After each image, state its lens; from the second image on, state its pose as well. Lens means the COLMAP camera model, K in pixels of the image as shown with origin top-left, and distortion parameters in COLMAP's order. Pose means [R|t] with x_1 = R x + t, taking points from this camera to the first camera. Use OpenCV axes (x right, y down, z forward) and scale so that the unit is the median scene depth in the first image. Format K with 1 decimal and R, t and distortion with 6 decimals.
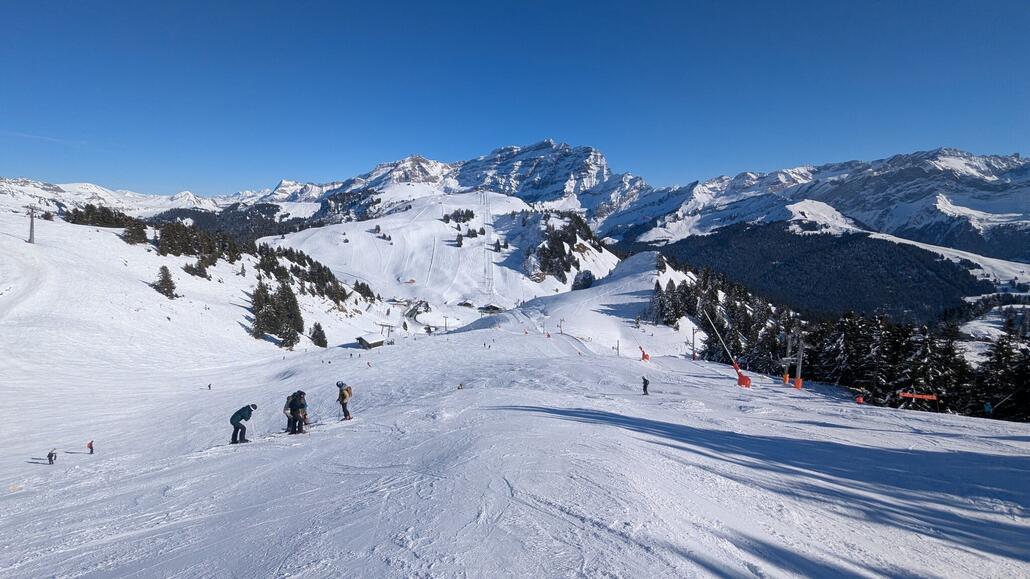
lens RADIAL K [[477.9, 0, 515.1], [0, 477.9, 289.8], [0, 0, 1]] dist [-0.004657, -0.001984]
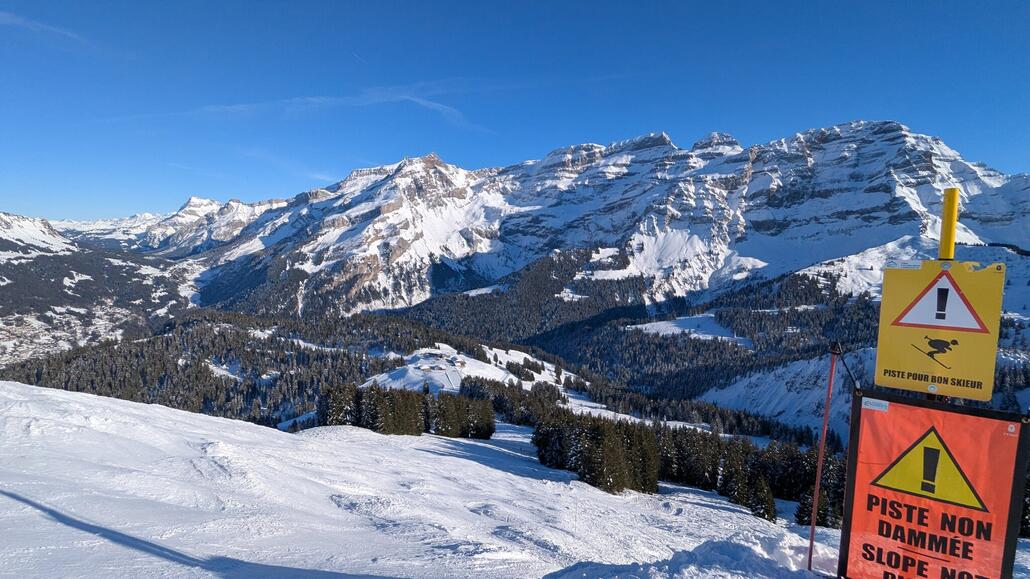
lens RADIAL K [[477.9, 0, 515.6], [0, 477.9, 288.5], [0, 0, 1]] dist [-0.004657, -0.001984]
pose [[0.989686, -0.003624, 0.143210, -0.188527], [0.012607, 0.998005, -0.061870, -0.073278], [-0.142700, 0.063037, 0.987757, 0.402301]]
